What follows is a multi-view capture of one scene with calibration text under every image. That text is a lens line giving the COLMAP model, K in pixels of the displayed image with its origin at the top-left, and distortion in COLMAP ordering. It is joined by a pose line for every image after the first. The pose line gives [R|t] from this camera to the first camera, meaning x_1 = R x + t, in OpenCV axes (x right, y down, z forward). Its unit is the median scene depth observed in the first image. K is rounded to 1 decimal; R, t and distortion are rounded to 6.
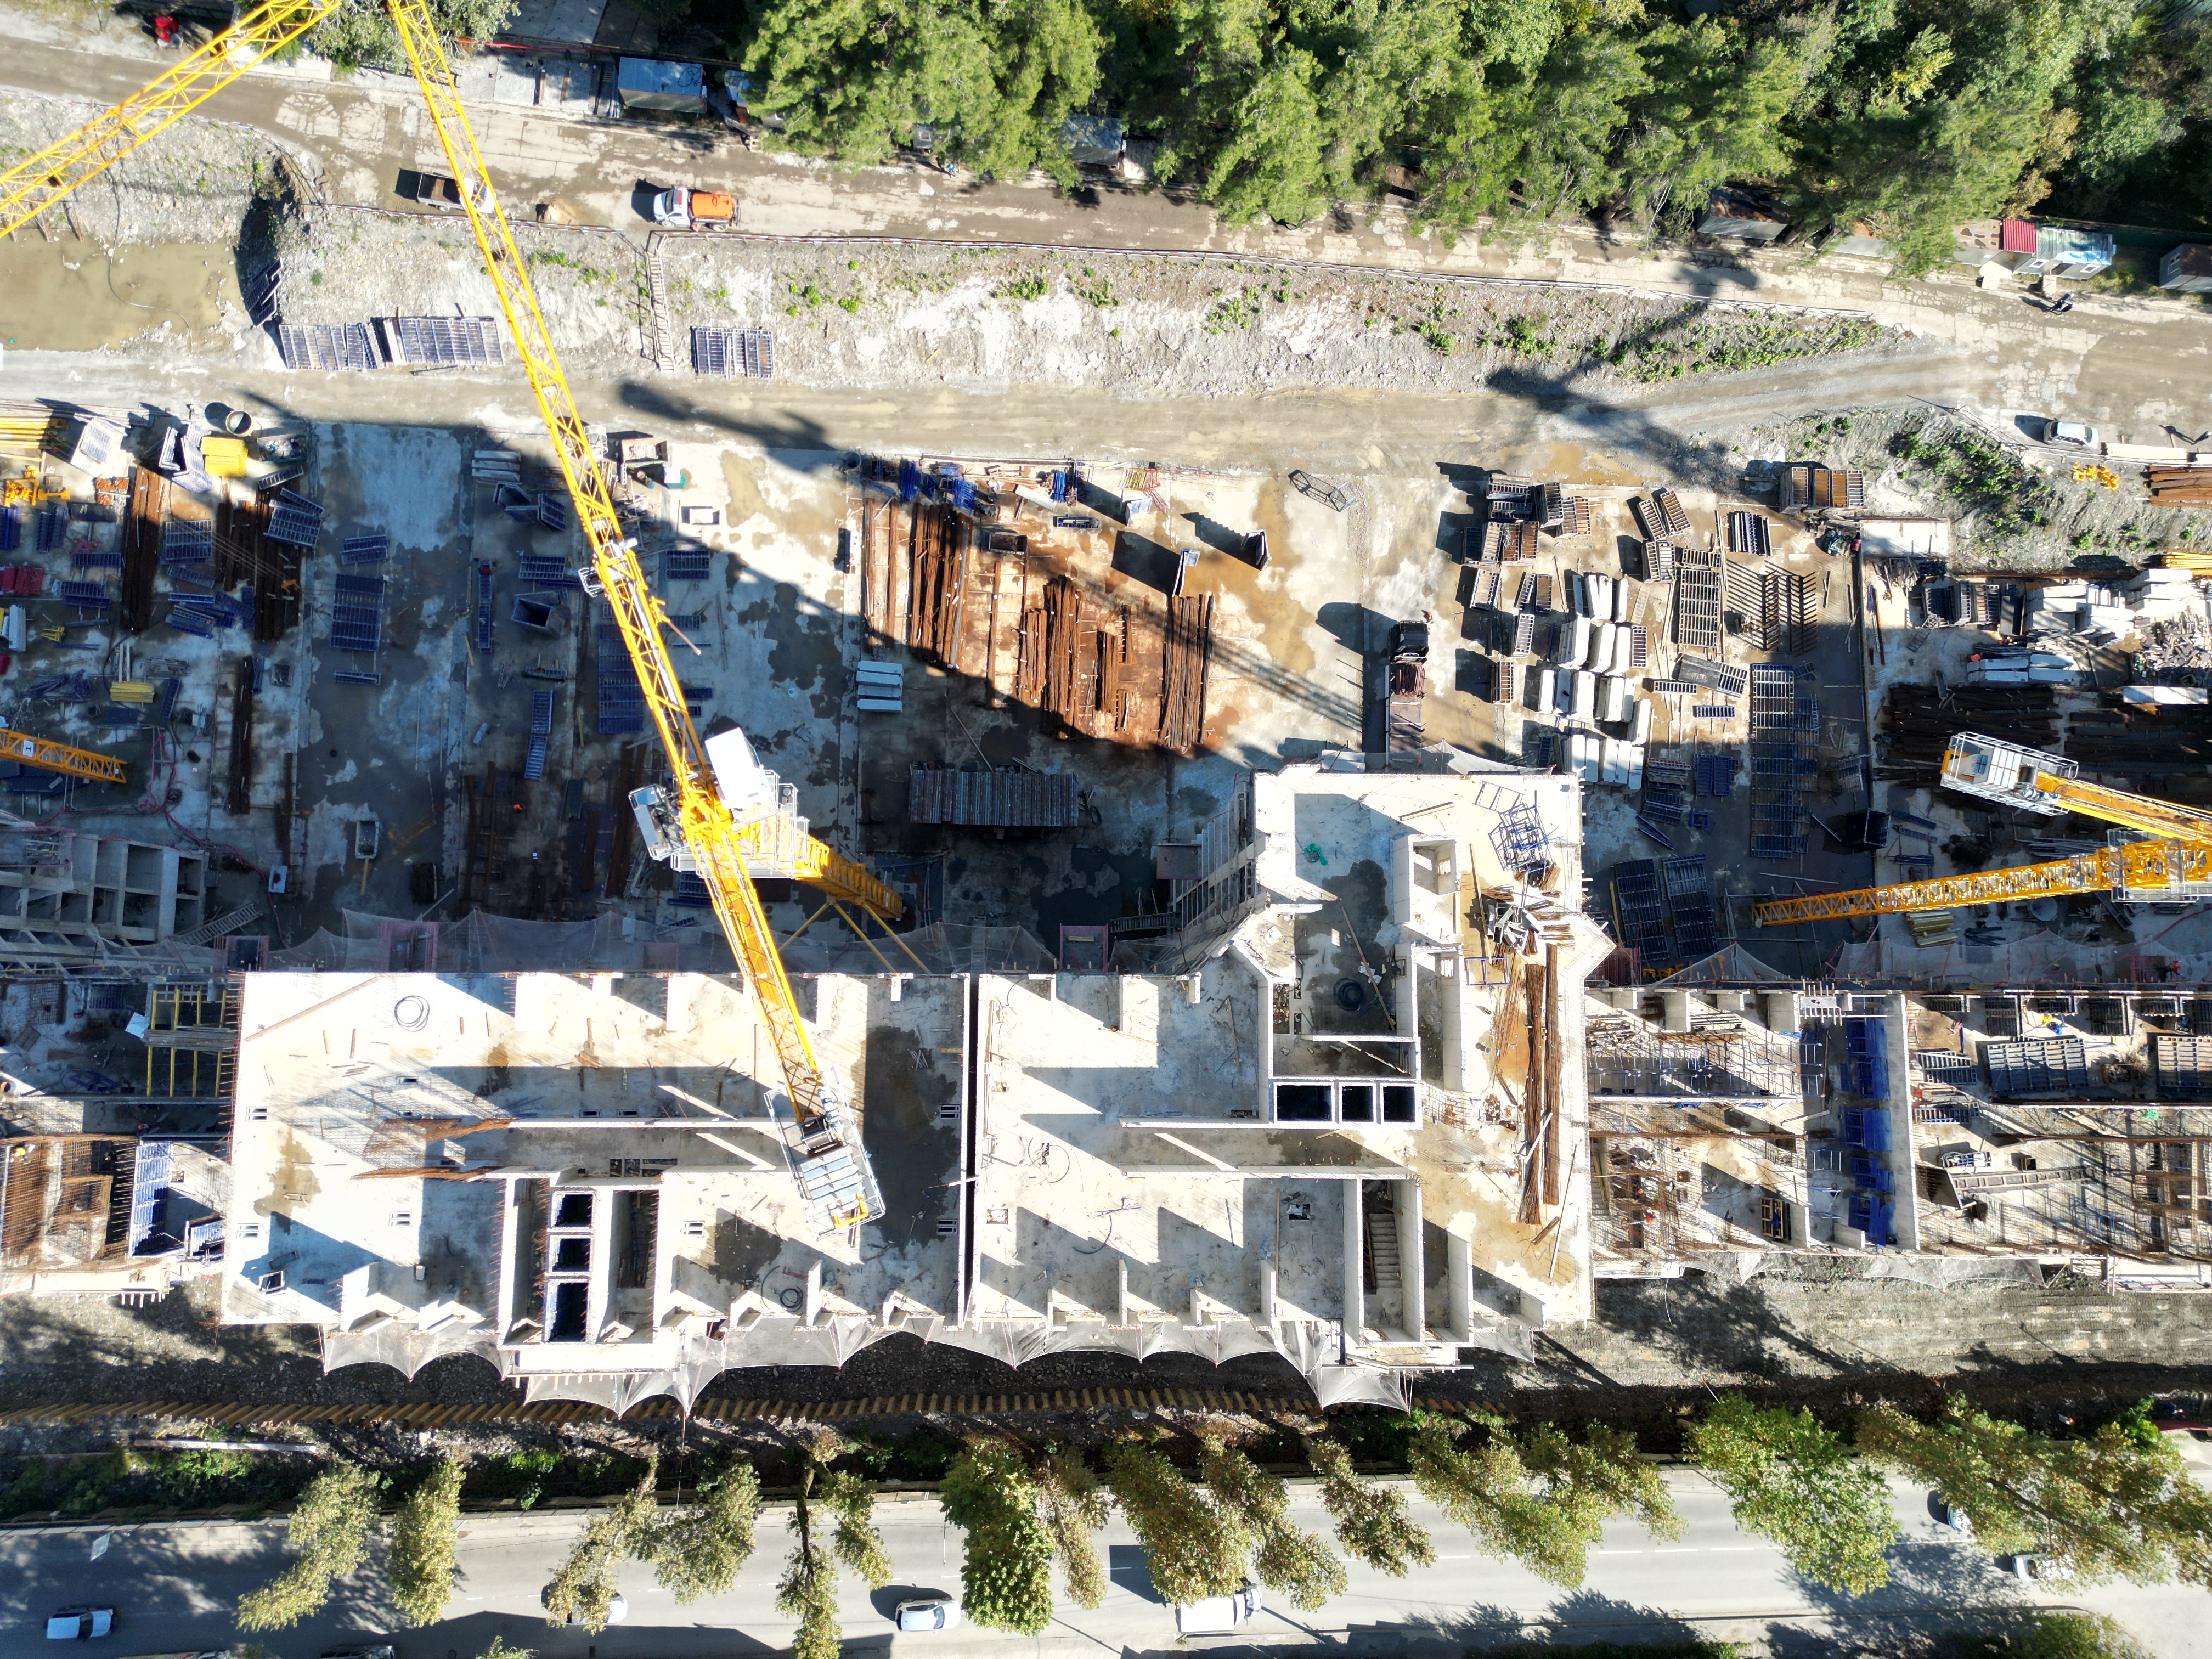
lens RADIAL K [[1539.4, 0, 1089.3], [0, 1539.4, 841.1], [0, 0, 1]] dist [0.065958, -0.044402]
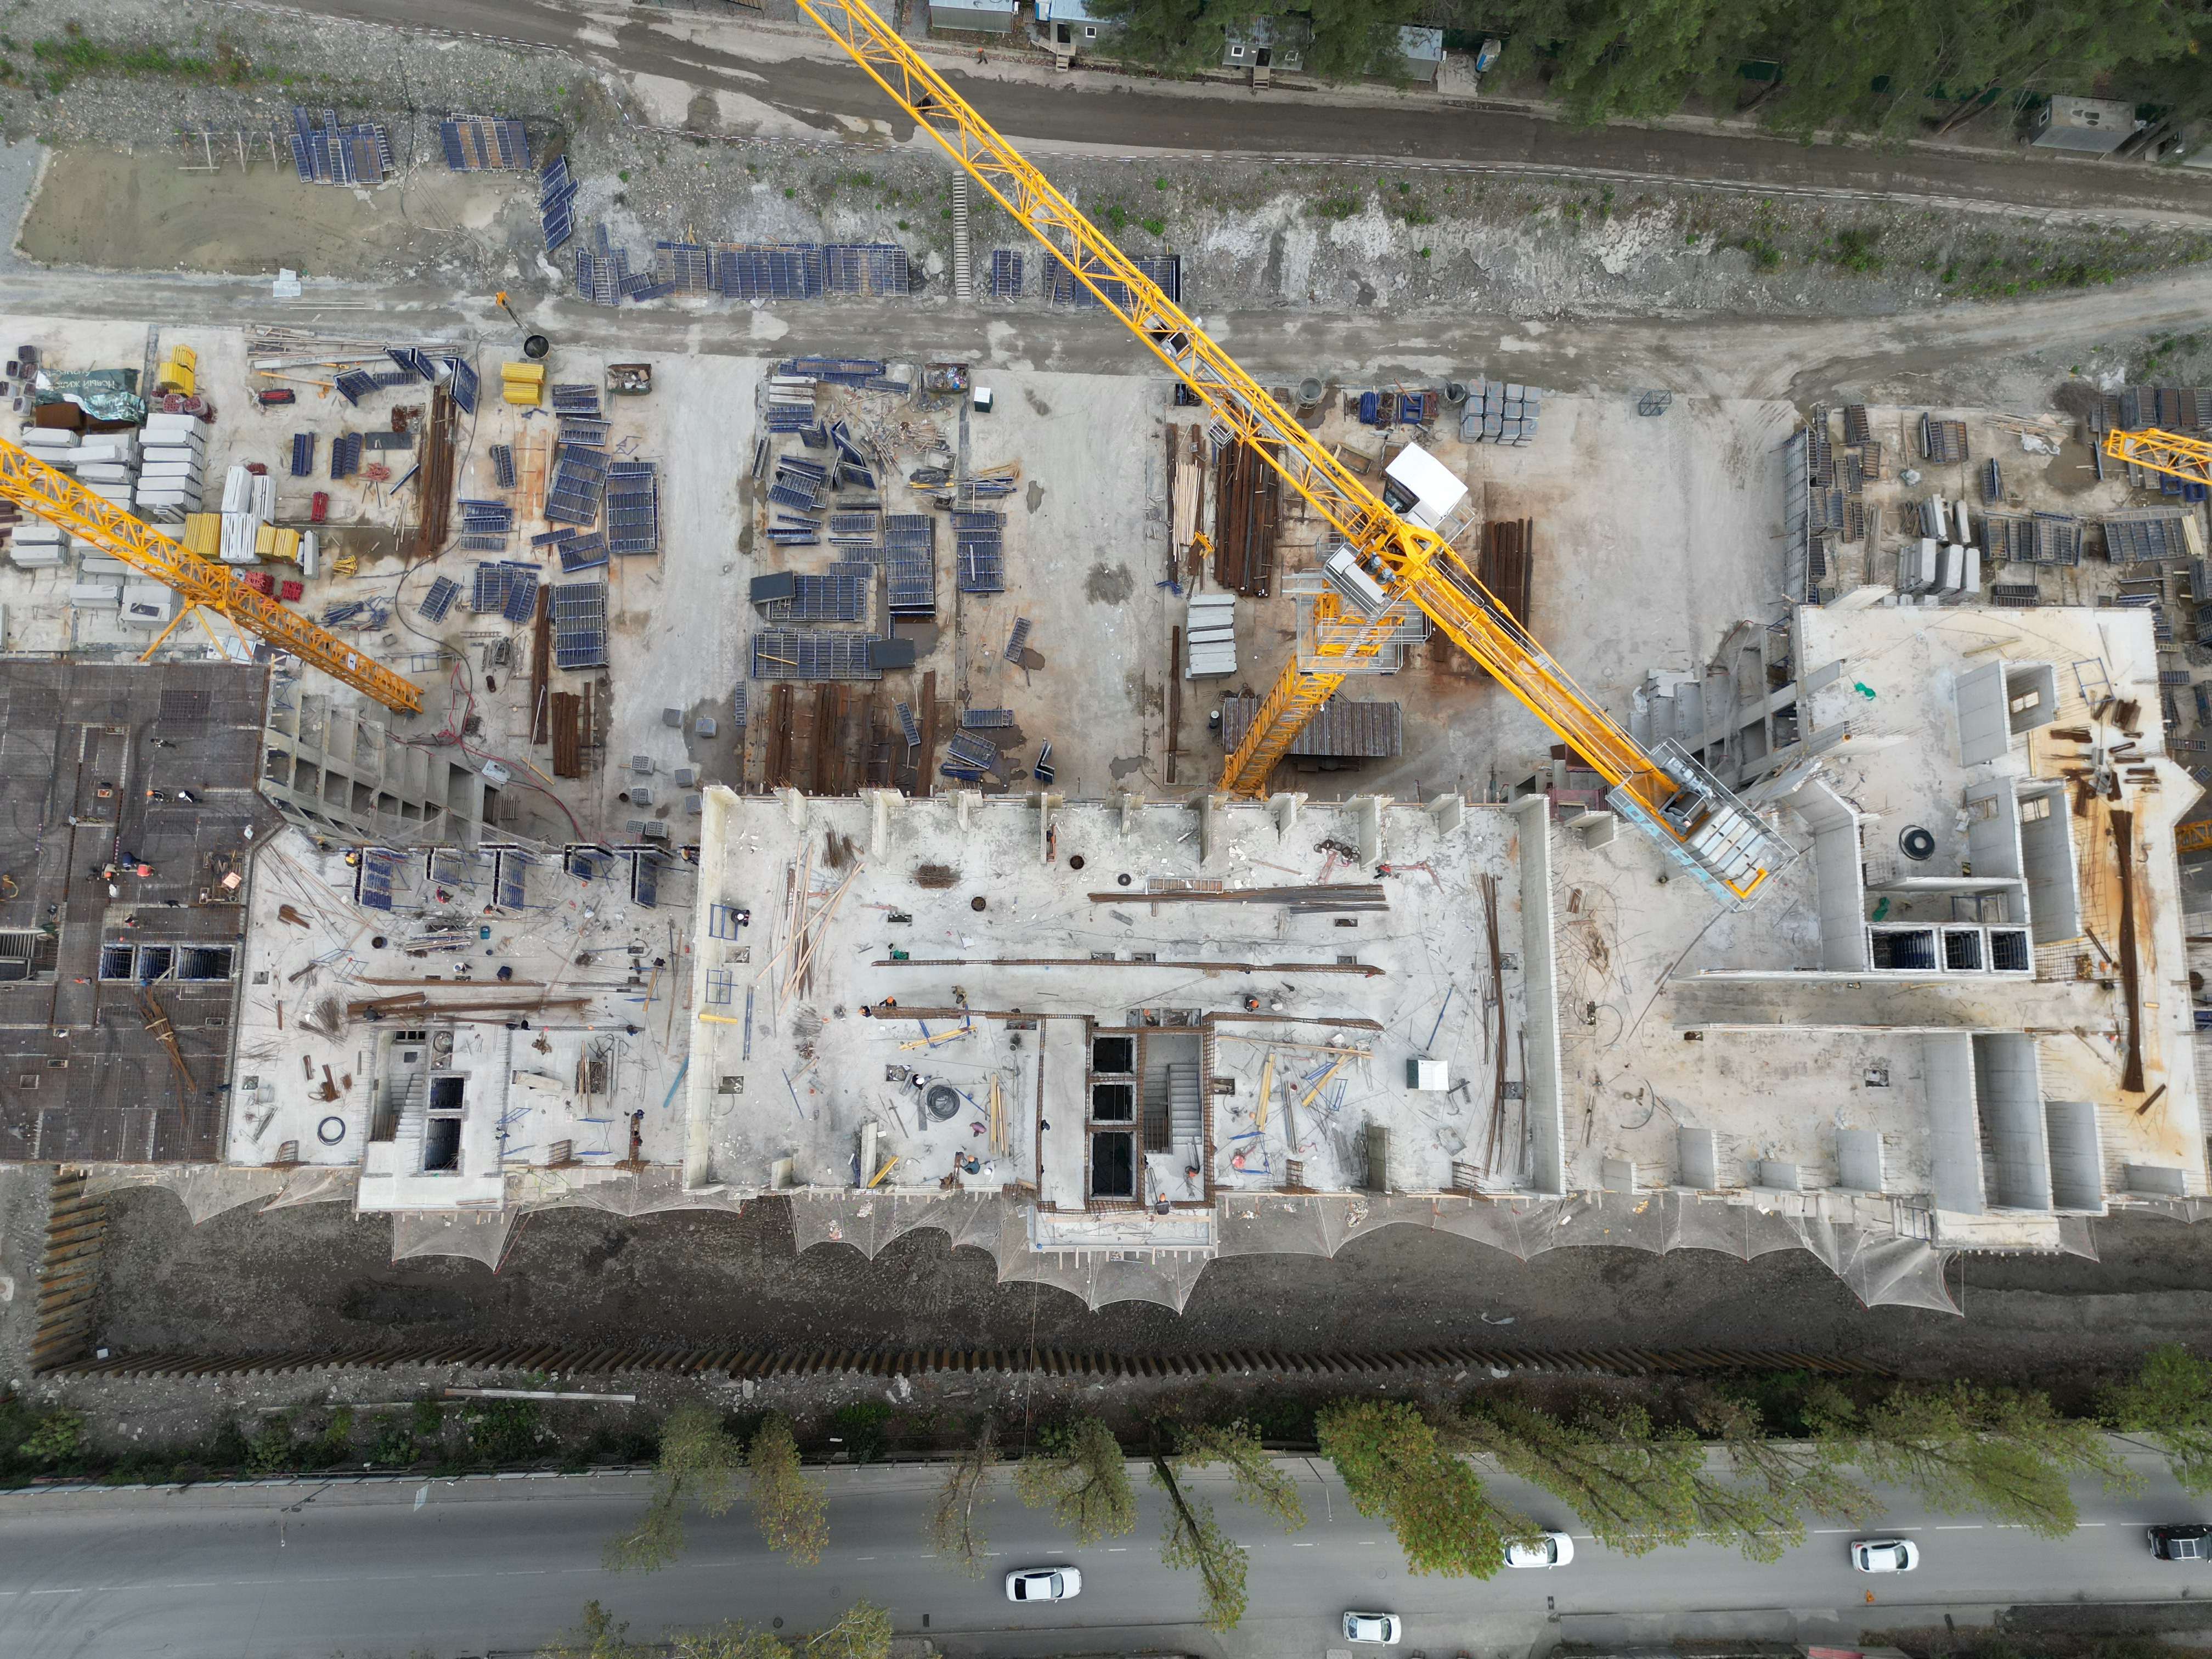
lens RADIAL K [[1539.4, 0, 1104.4], [0, 1539.4, 822.2], [0, 0, 1]] dist [0.065958, -0.044402]
pose [[0.999991, -0.002079, -0.003615, -0.309861], [0.001902, 0.998836, -0.048197, 0.129938], [0.003711, 0.048189, 0.998831, 0.069235]]
